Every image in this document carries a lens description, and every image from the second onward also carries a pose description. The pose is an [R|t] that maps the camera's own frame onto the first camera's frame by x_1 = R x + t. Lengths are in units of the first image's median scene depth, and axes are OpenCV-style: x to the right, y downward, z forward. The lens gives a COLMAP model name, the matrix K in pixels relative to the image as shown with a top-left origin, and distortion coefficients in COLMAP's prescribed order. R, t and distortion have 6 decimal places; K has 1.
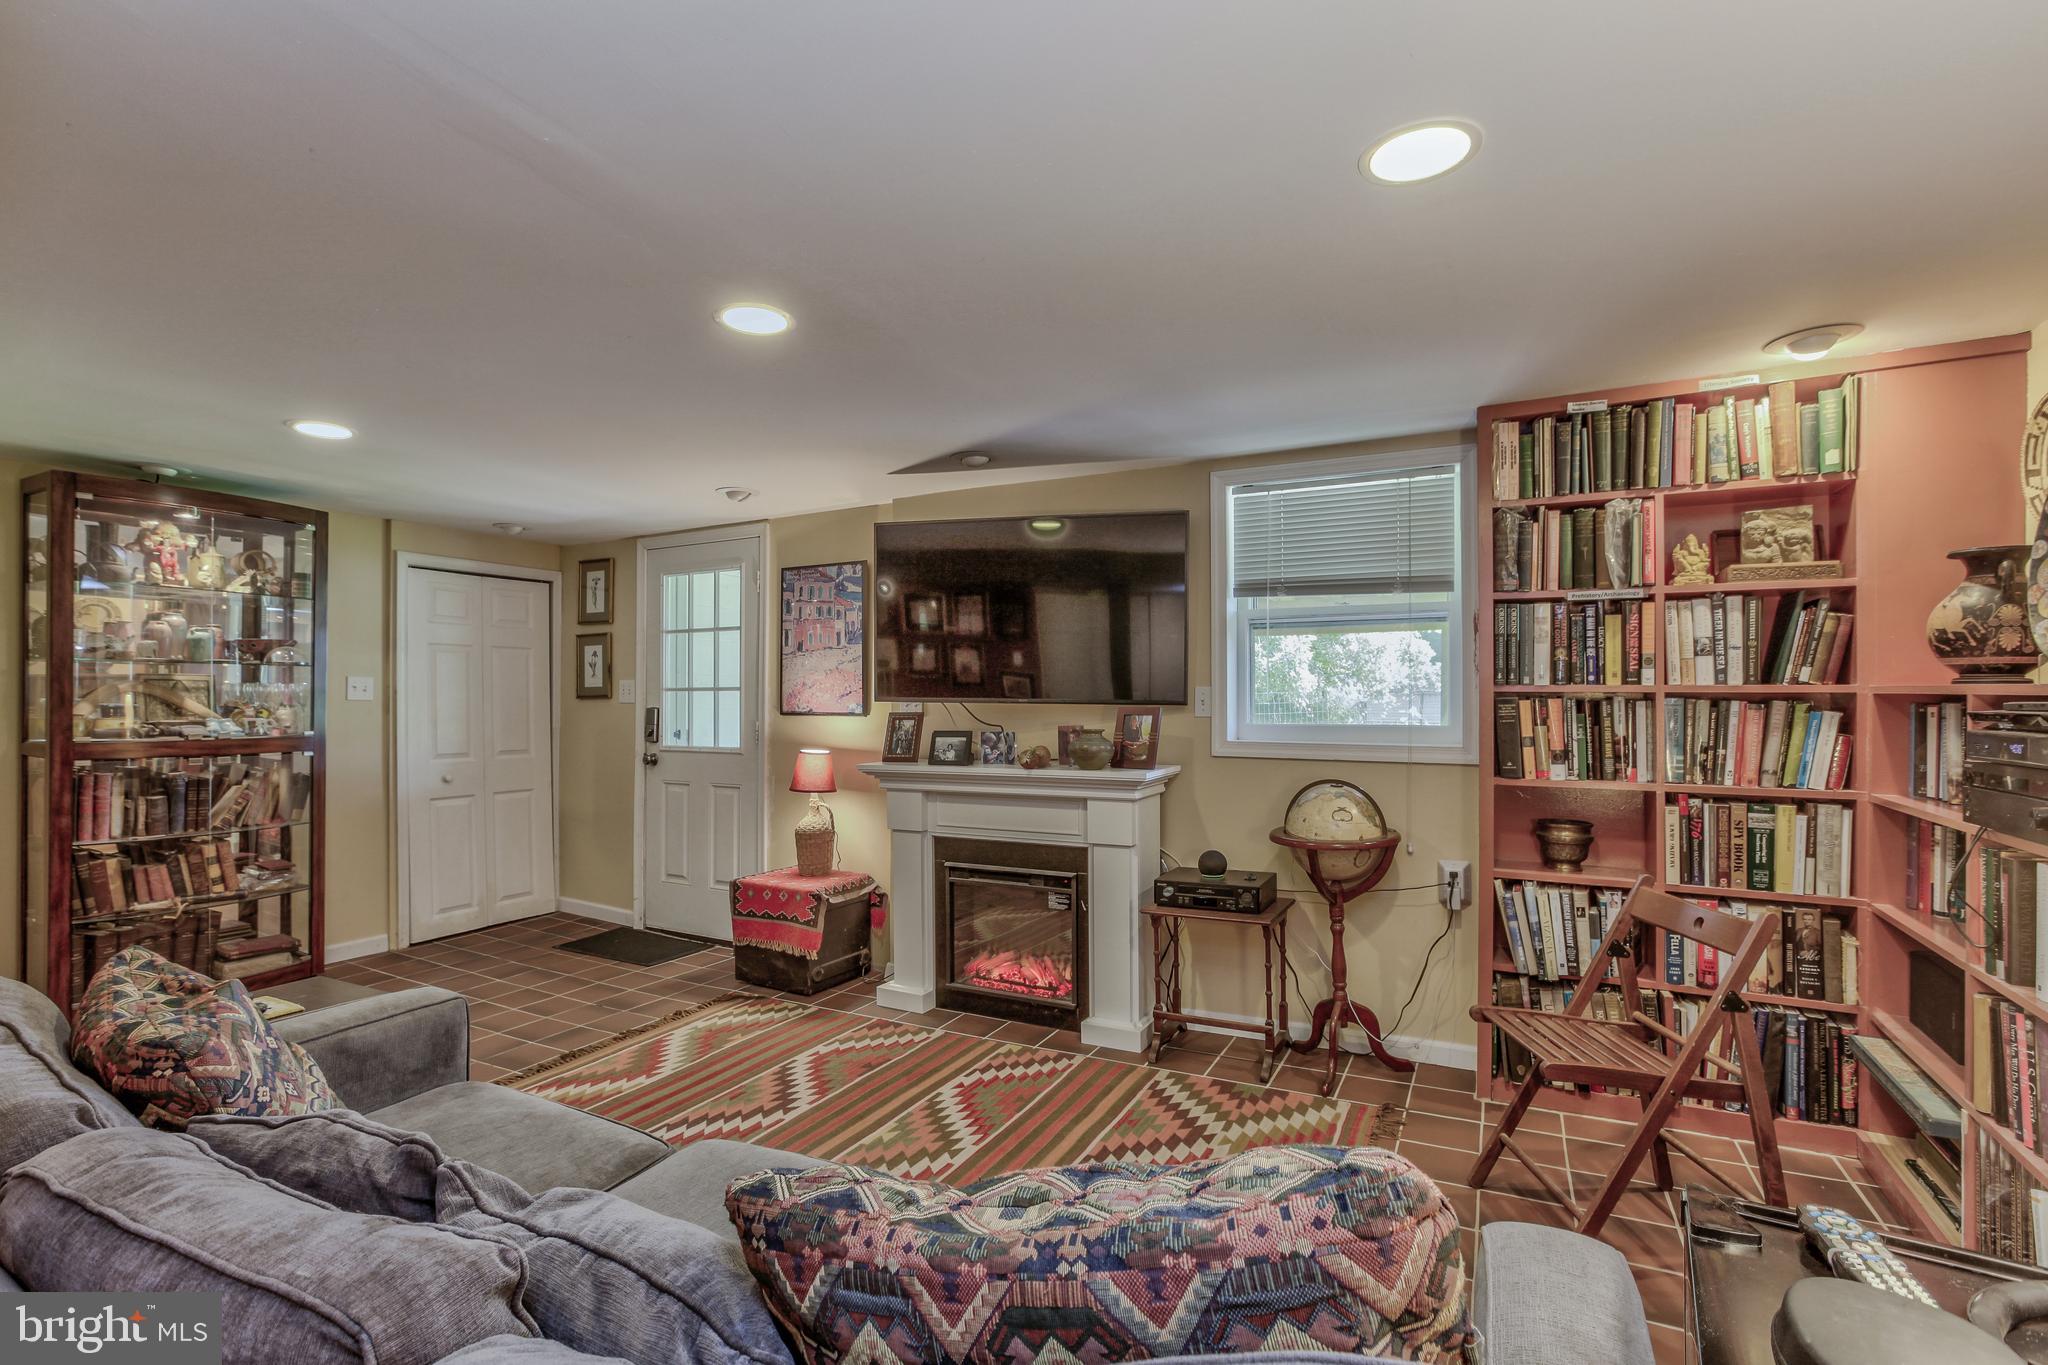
lens RADIAL K [[942.5, 0, 1024.3], [0, 942.5, 695.0], [0, 0, 1]] dist [-0.033427, 0.017804]
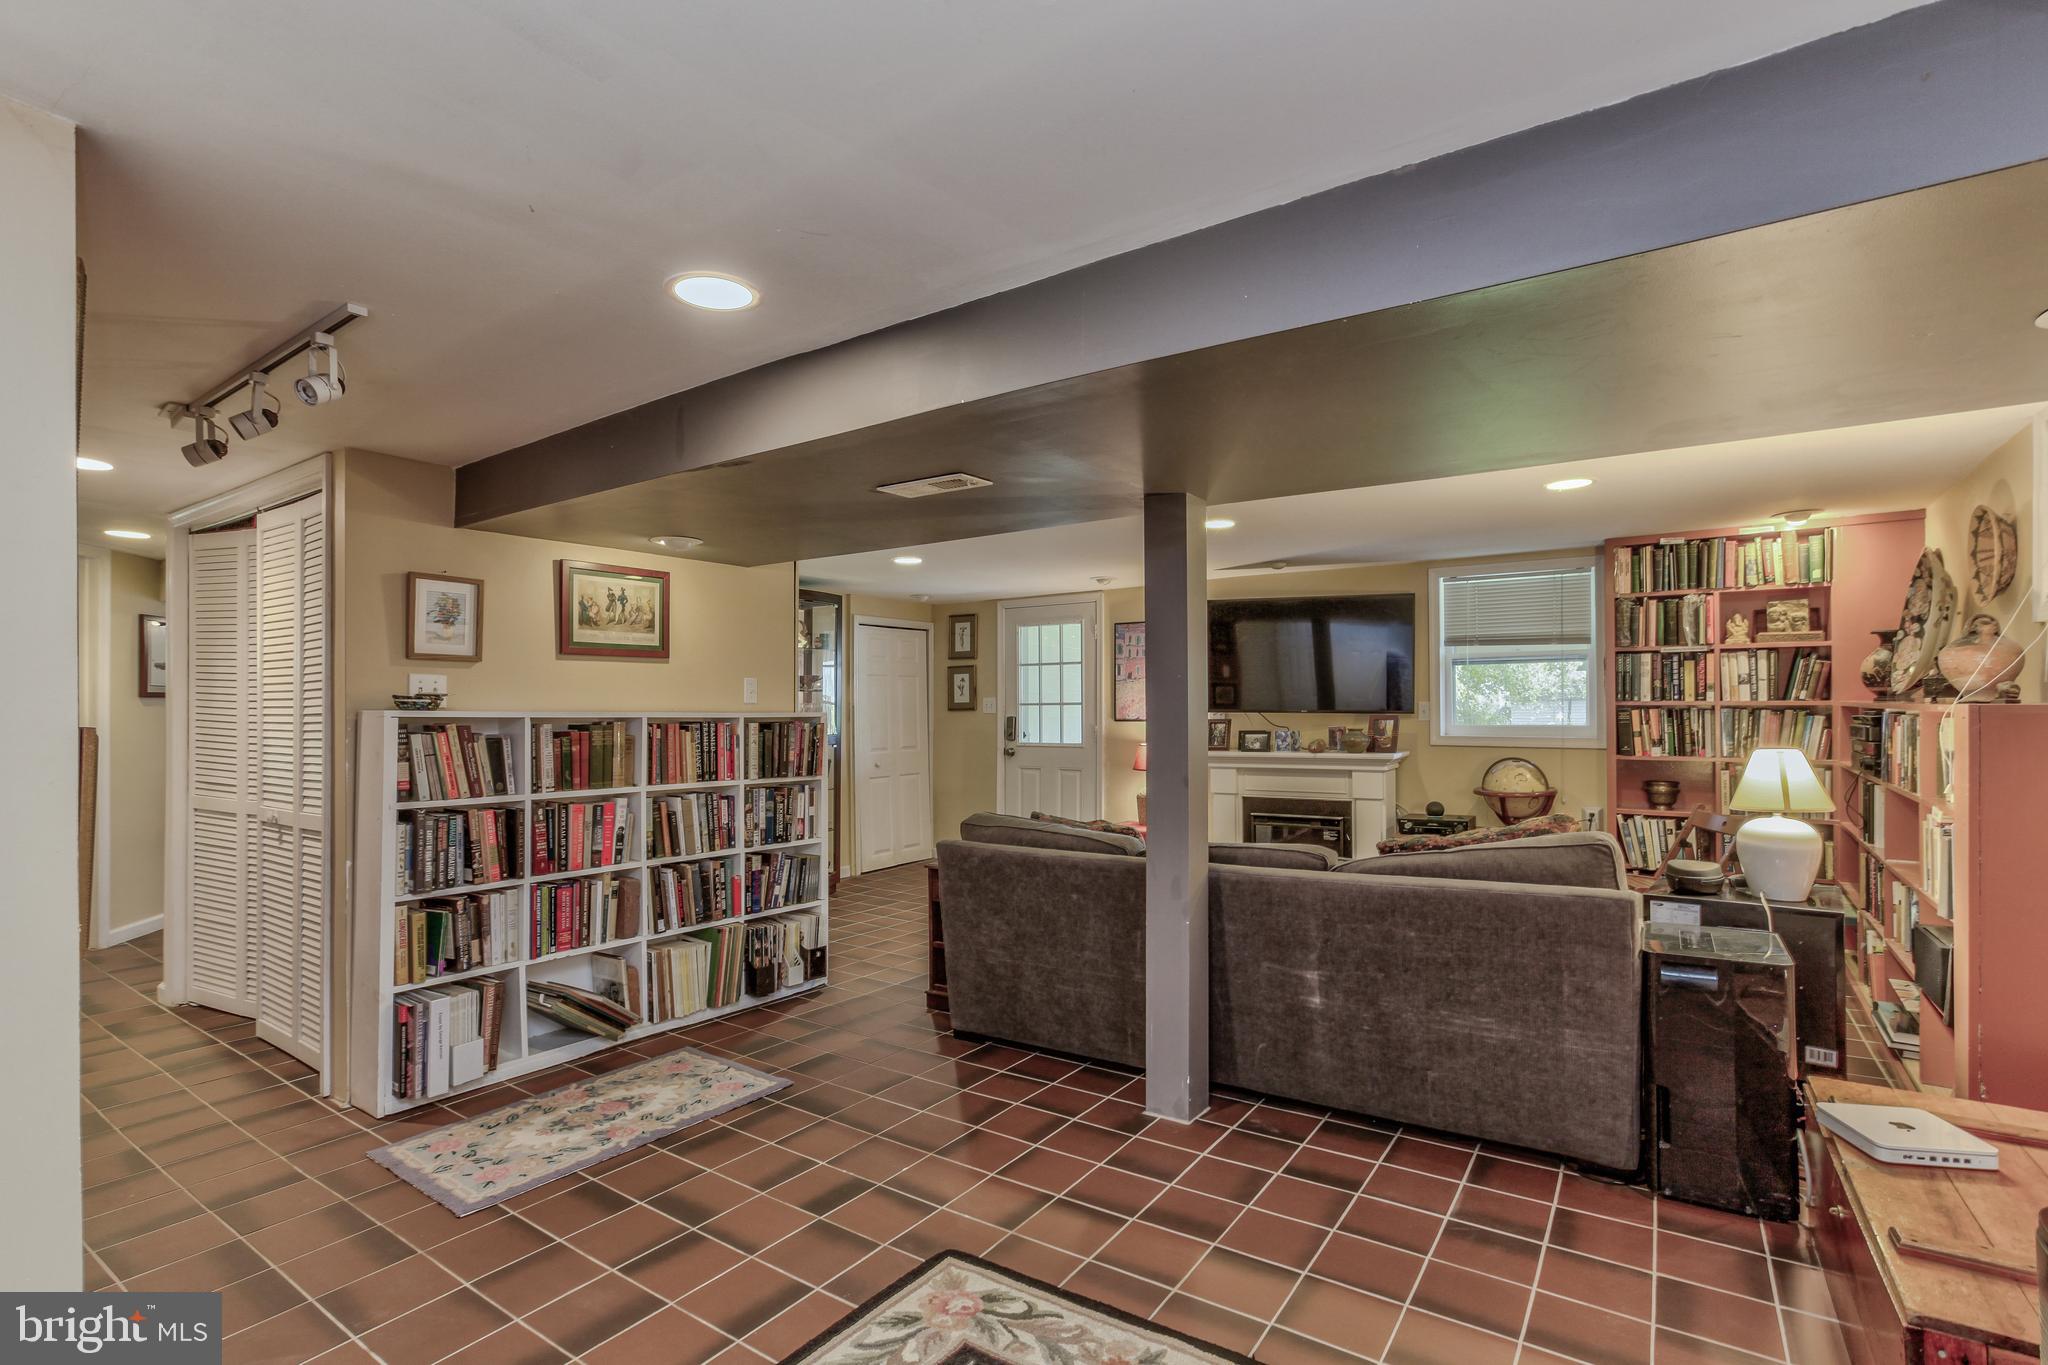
lens RADIAL K [[942.5, 0, 996.8], [0, 942.5, 703.5], [0, 0, 1]] dist [-0.033427, 0.017804]
pose [[0.988997, -0.006752, -0.147781, -0.346973], [0.007006, 0.999975, 0.001200, -0.015488], [0.147769, -0.002222, 0.989019, -0.808105]]
